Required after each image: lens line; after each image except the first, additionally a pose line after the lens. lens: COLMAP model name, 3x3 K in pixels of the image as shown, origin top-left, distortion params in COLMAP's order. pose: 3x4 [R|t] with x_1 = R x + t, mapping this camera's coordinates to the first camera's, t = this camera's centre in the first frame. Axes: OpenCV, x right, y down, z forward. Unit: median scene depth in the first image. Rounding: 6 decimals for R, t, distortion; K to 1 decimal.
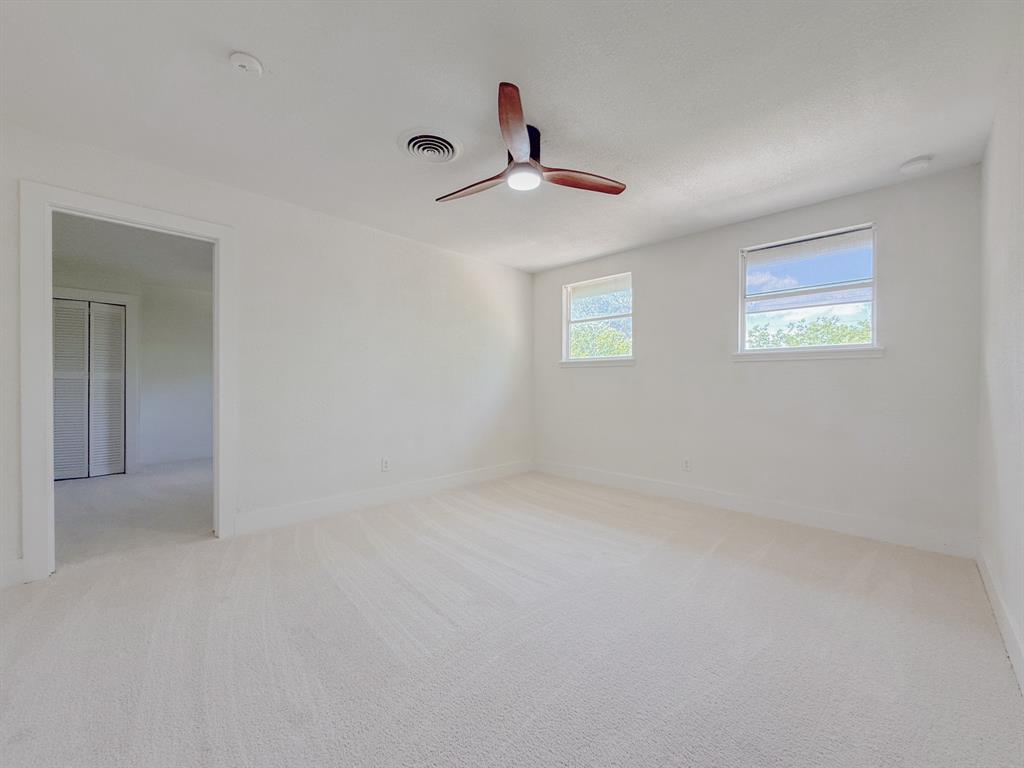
lens RADIAL K [[408.3, 0, 510.5], [0, 408.3, 384.6], [0, 0, 1]] dist [-0.000875, 0.000151]
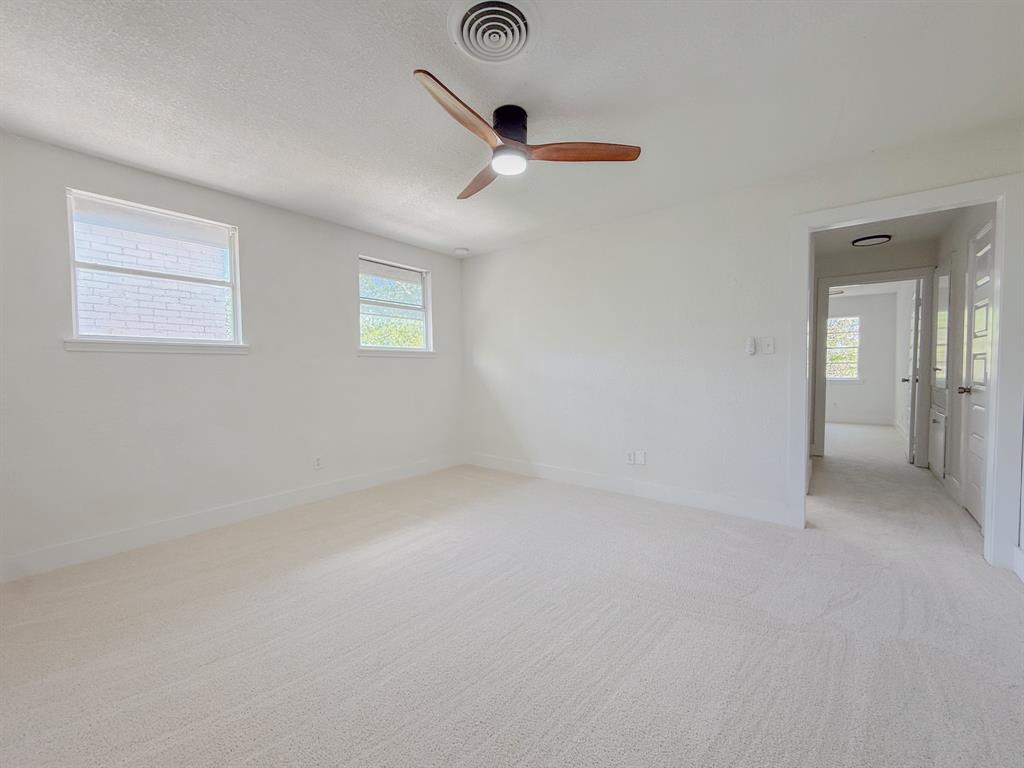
lens RADIAL K [[408.3, 0, 510.5], [0, 408.3, 384.6], [0, 0, 1]] dist [-0.000875, 0.000151]
pose [[-0.105223, -0.033019, 0.993900, -0.547142], [0.021961, 0.999128, 0.035518, -0.007761], [-0.994206, 0.025564, -0.104406, 0.649191]]
